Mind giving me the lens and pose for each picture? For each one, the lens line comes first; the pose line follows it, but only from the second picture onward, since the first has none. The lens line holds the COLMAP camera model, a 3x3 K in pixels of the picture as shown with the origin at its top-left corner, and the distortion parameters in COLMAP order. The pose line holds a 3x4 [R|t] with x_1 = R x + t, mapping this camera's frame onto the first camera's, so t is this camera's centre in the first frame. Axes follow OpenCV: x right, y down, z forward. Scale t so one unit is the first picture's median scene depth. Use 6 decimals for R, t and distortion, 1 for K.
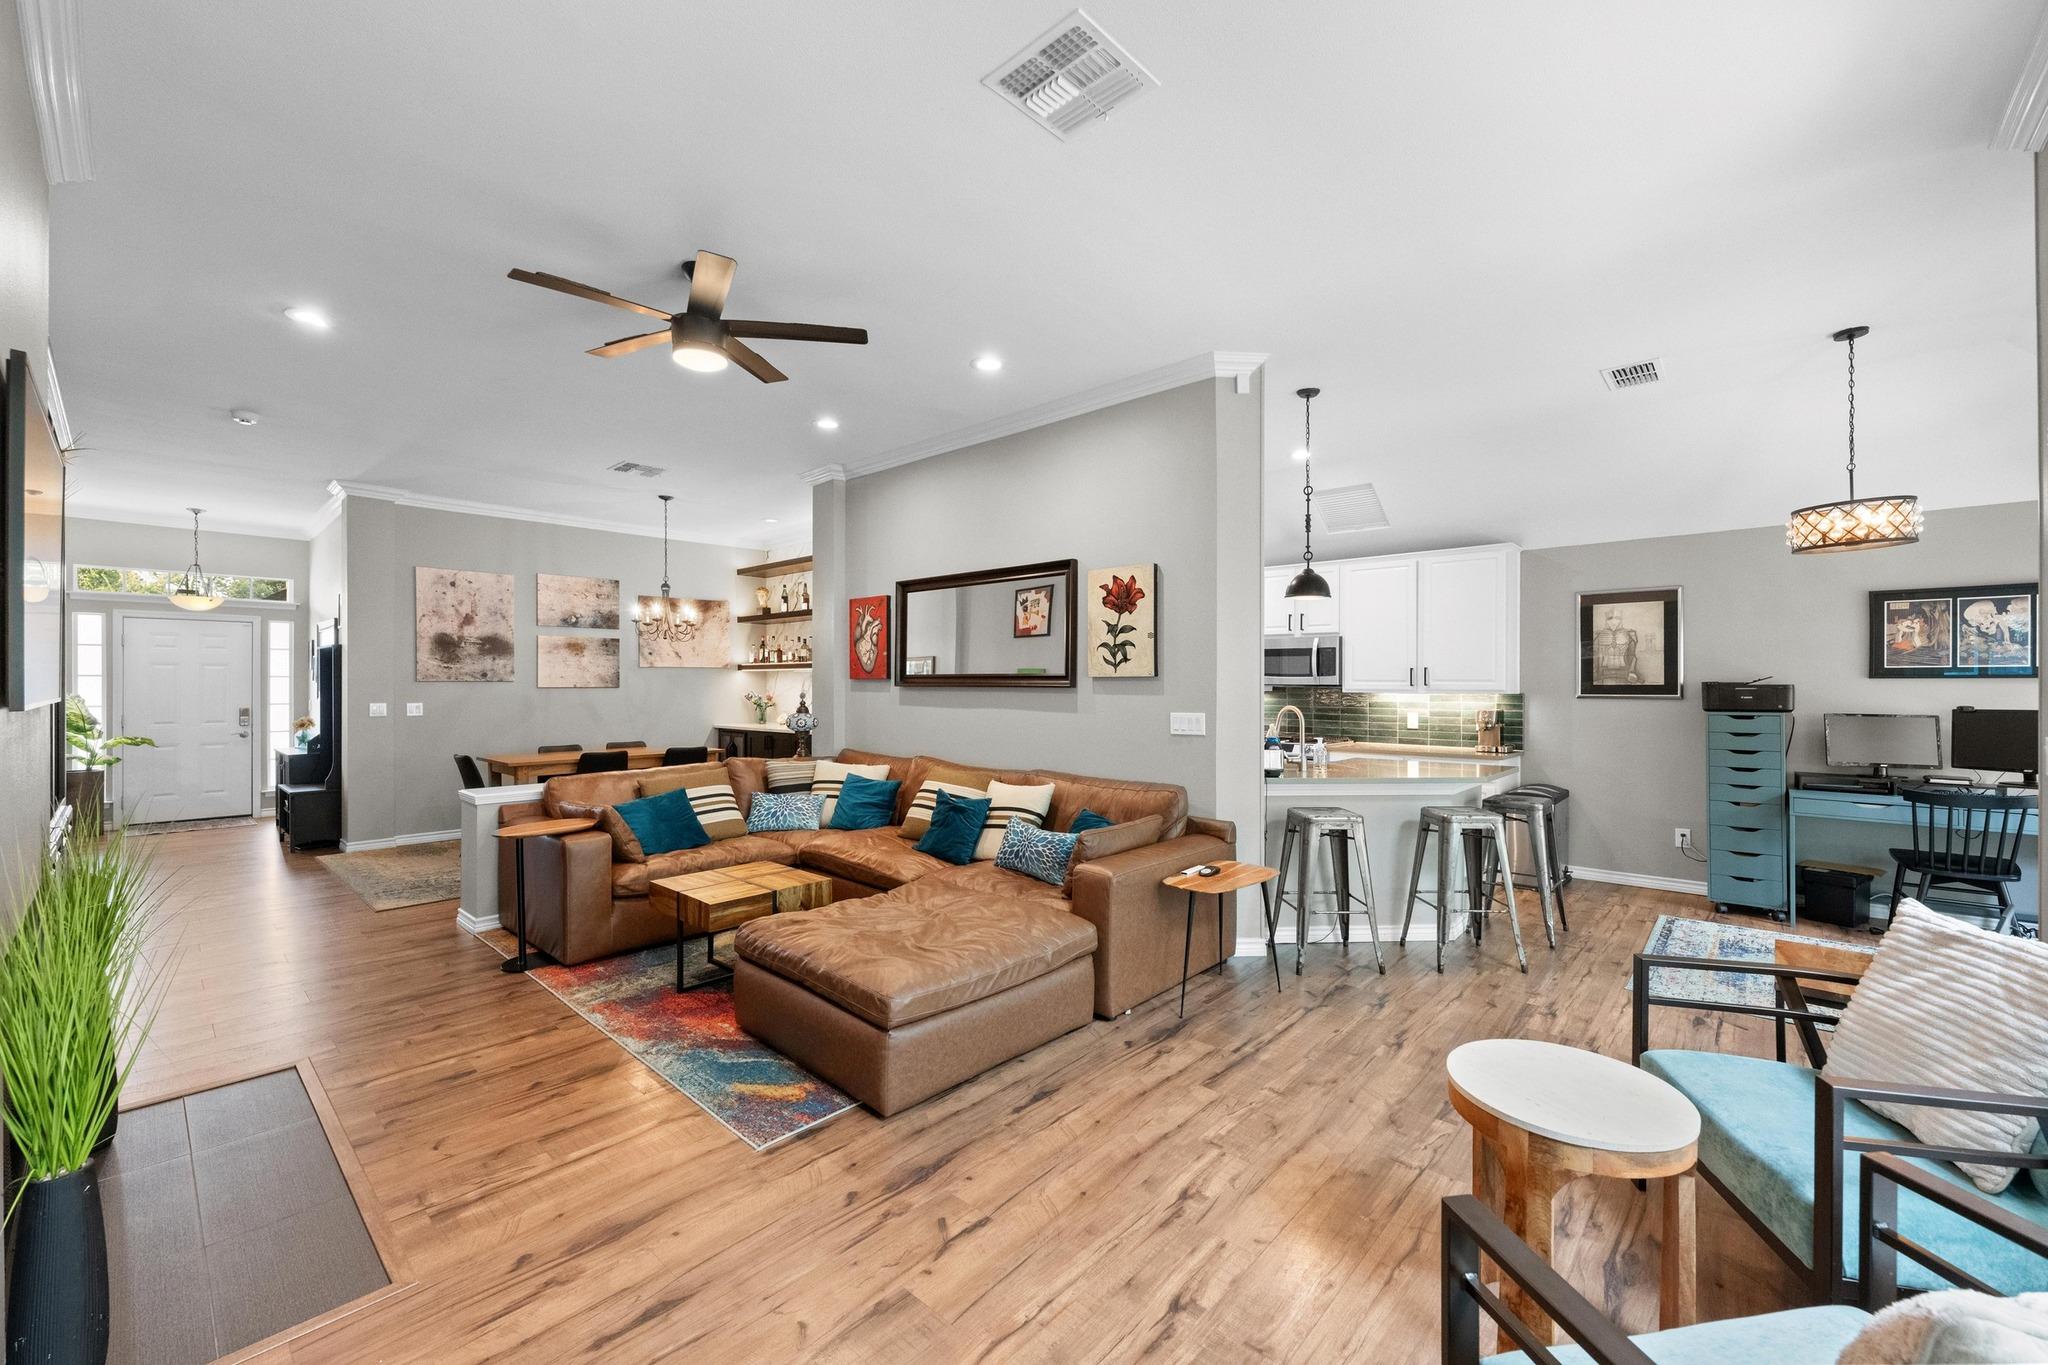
lens RADIAL K [[810.4, 0, 1030.2], [0, 810.4, 689.3], [0, 0, 1]] dist [-0.002452, 0.002078]
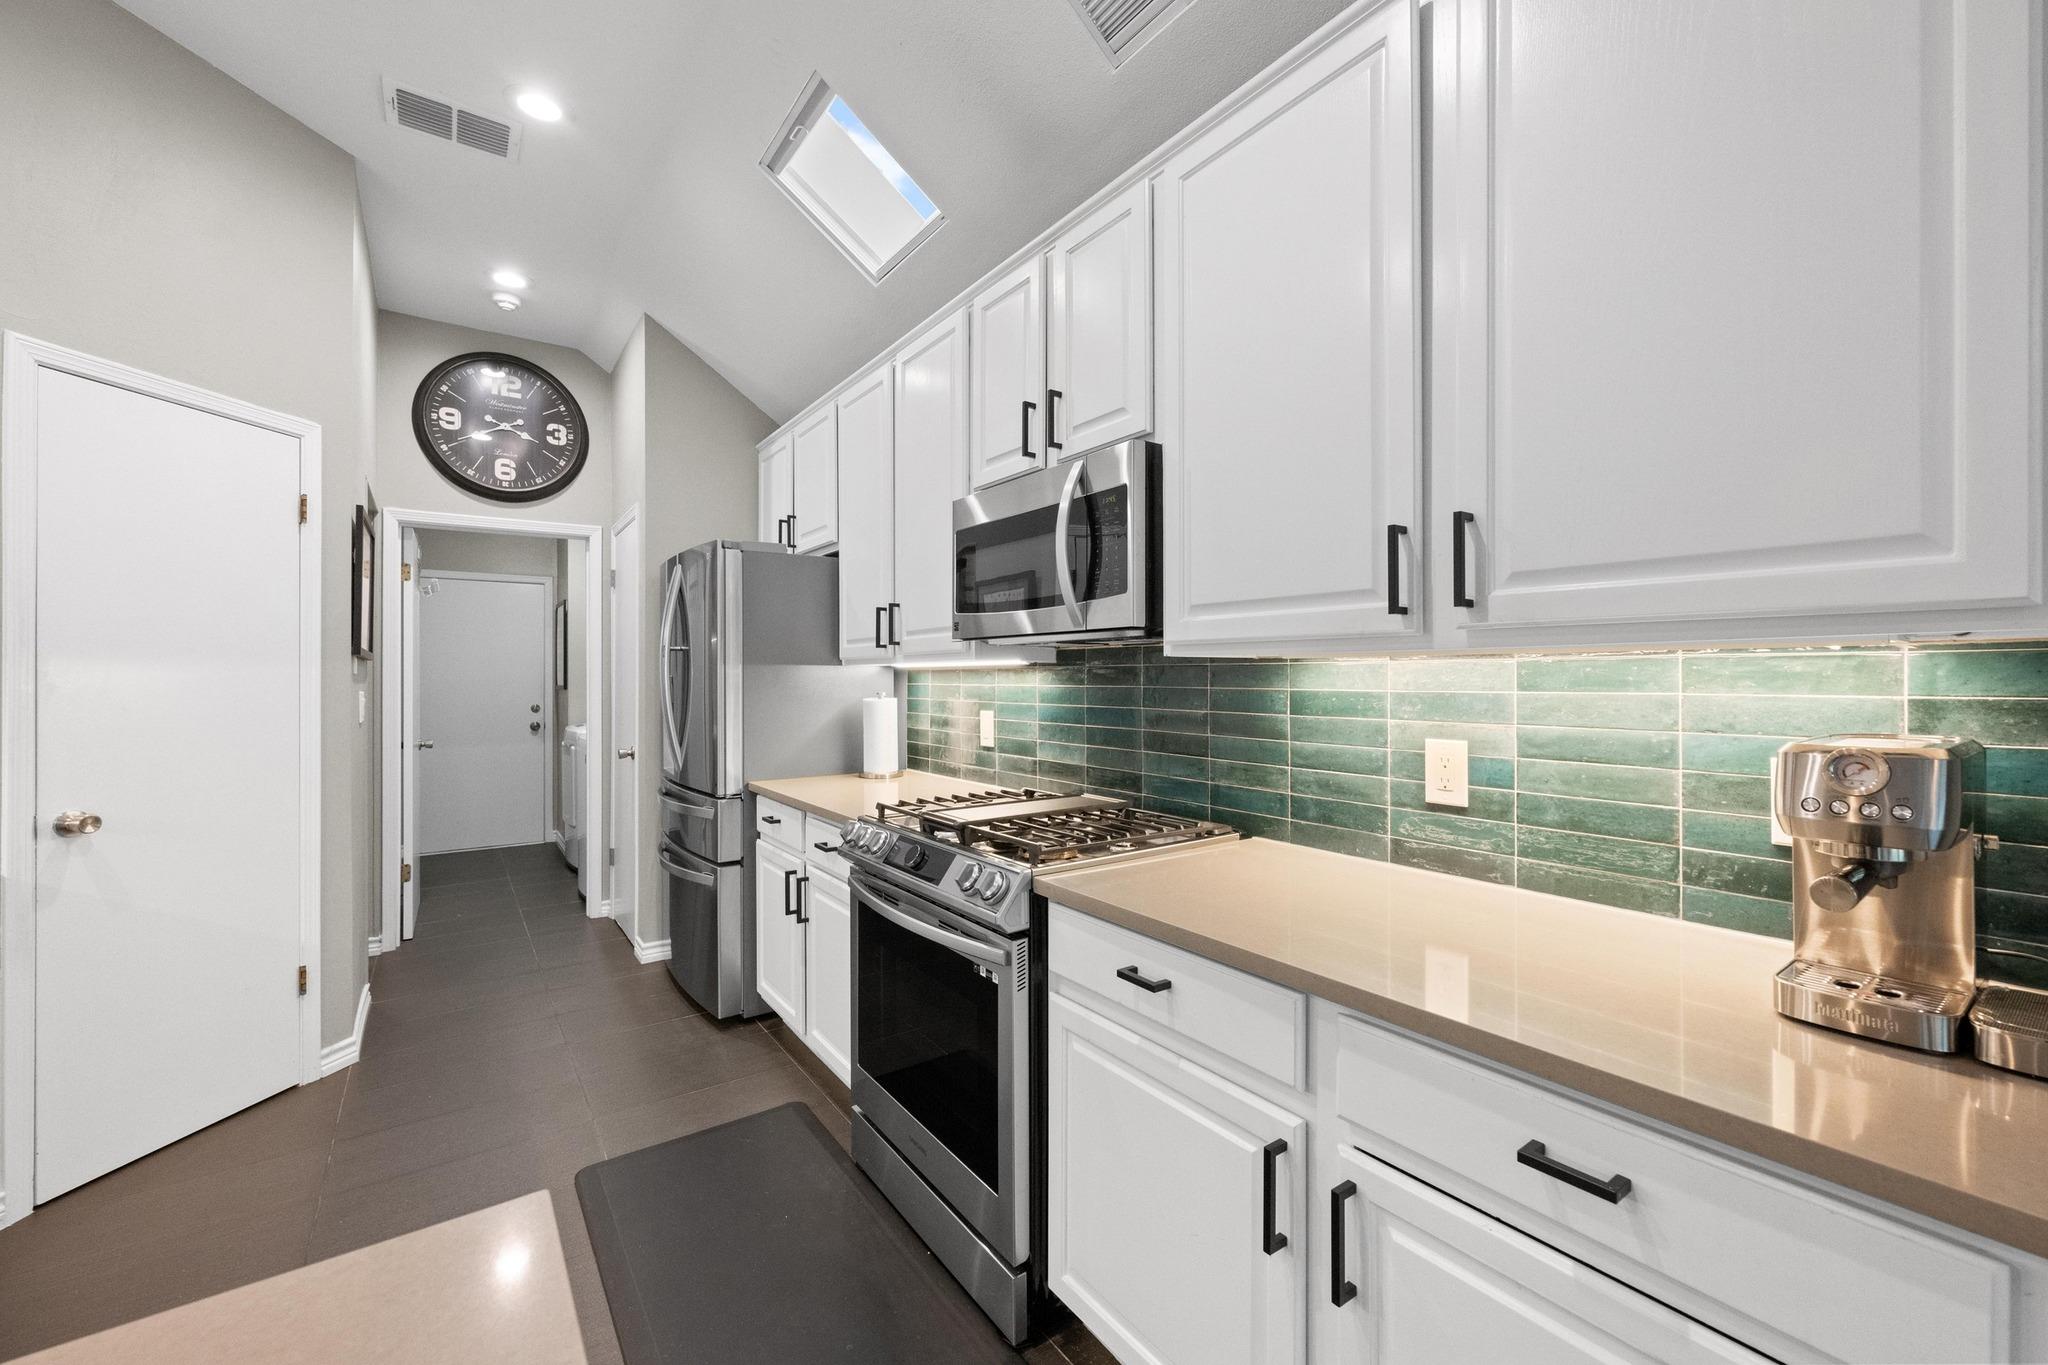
lens RADIAL K [[810.4, 0, 1036.2], [0, 810.4, 676.6], [0, 0, 1]] dist [-0.002452, 0.002078]
pose [[0.979628, -0.005221, -0.200754, 0.569790], [0.003406, 0.999950, -0.009386, 0.018413], [0.200793, 0.008511, 0.979597, 1.055674]]
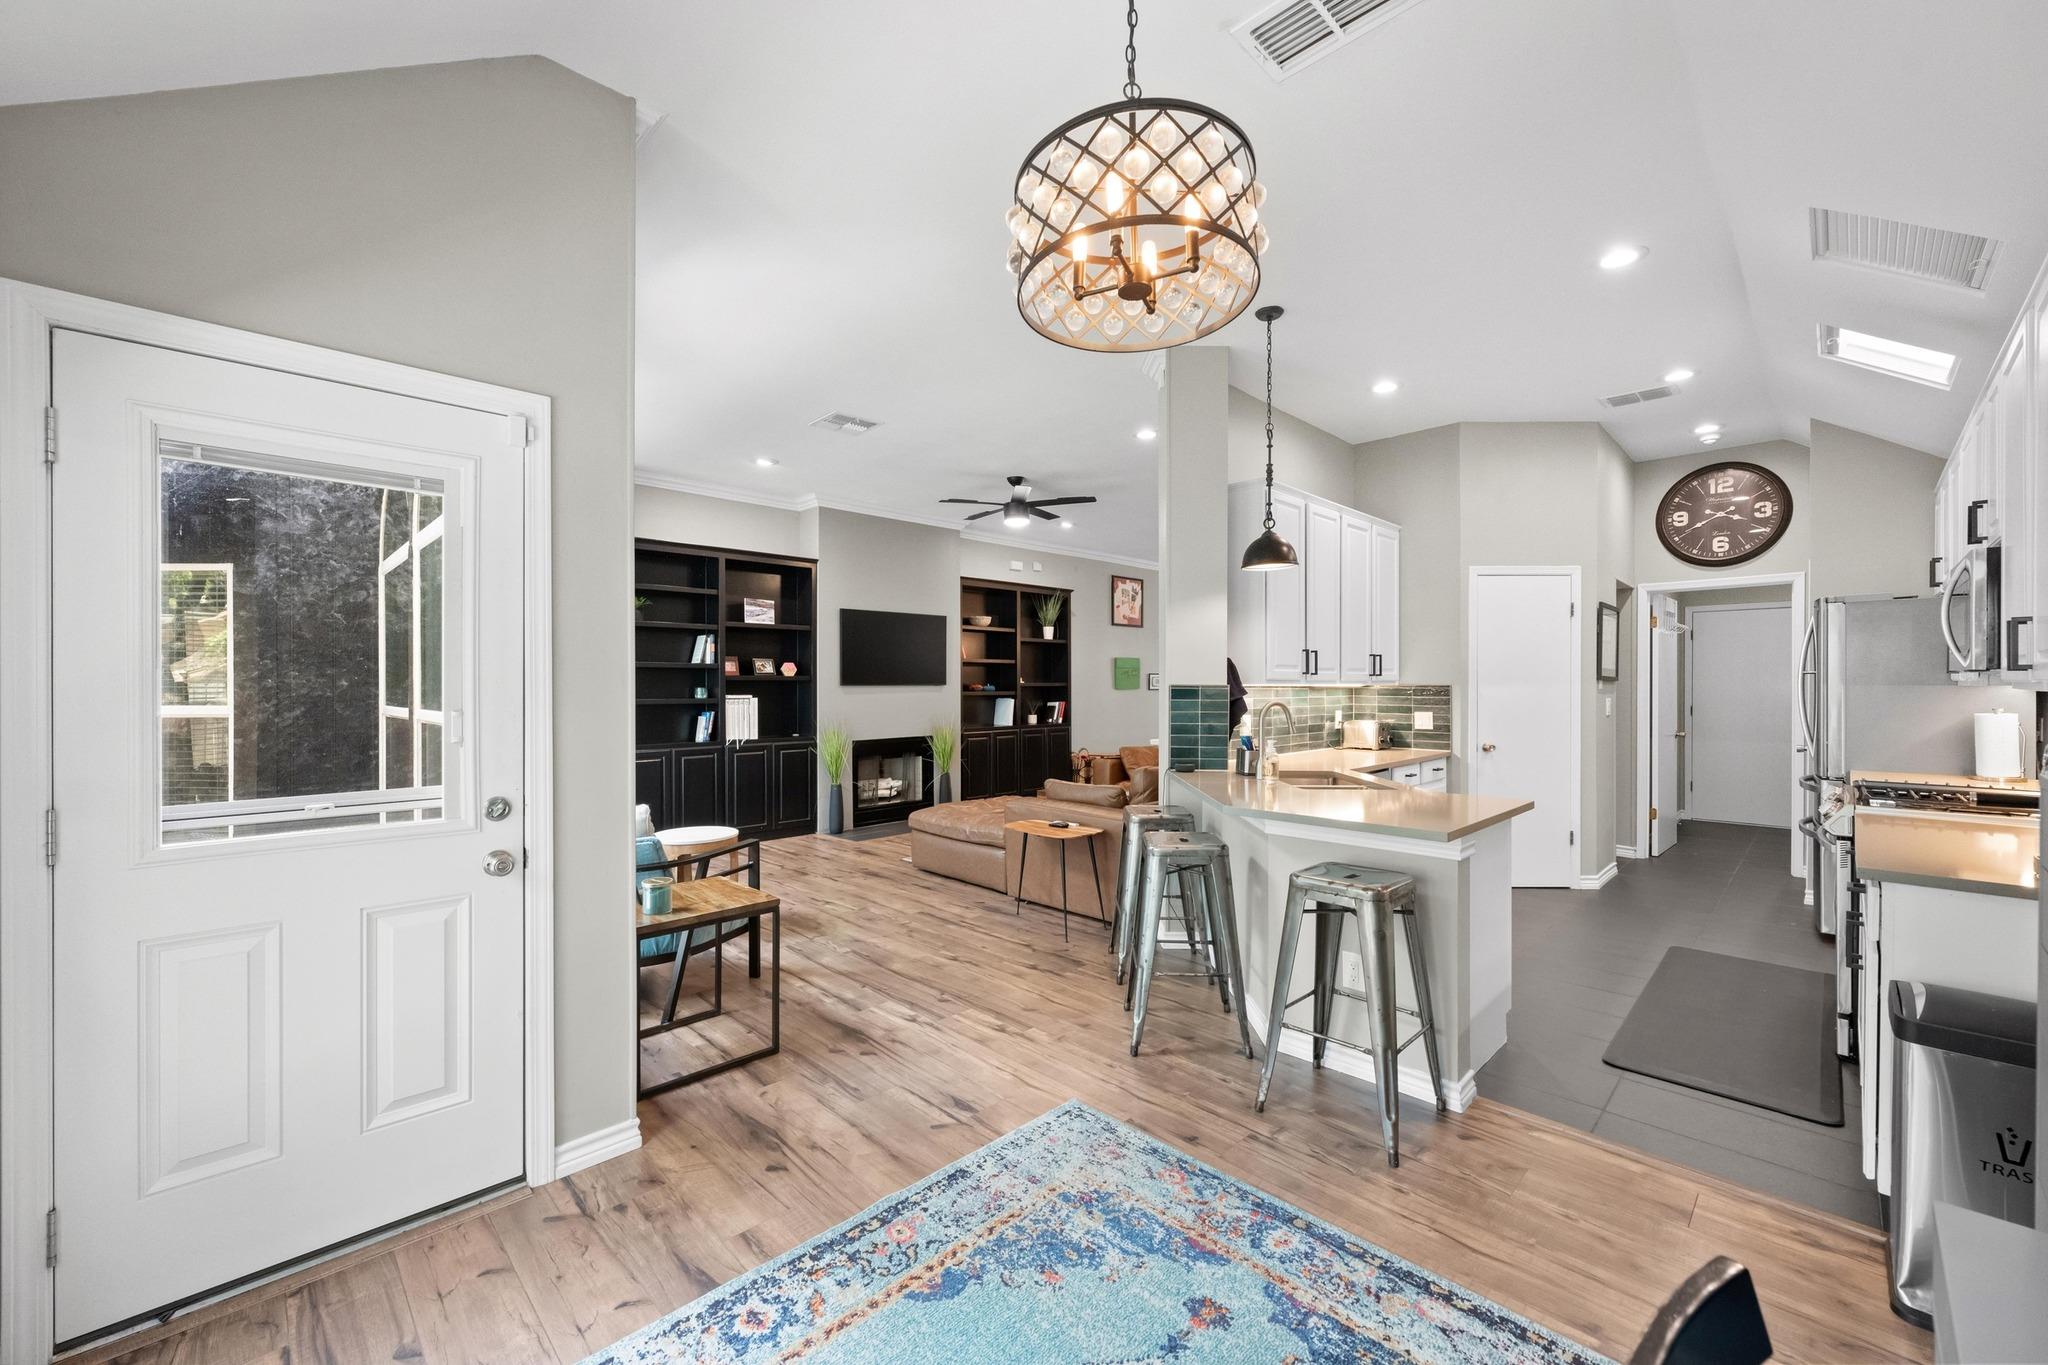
lens RADIAL K [[810.4, 0, 1023.2], [0, 810.4, 686.6], [0, 0, 1]] dist [-0.002452, 0.002078]
pose [[-0.054776, 0.002227, -0.998496, 1.146838], [-0.006178, 0.999978, 0.002570, 0.006929], [0.998480, 0.006310, -0.054761, 0.788716]]
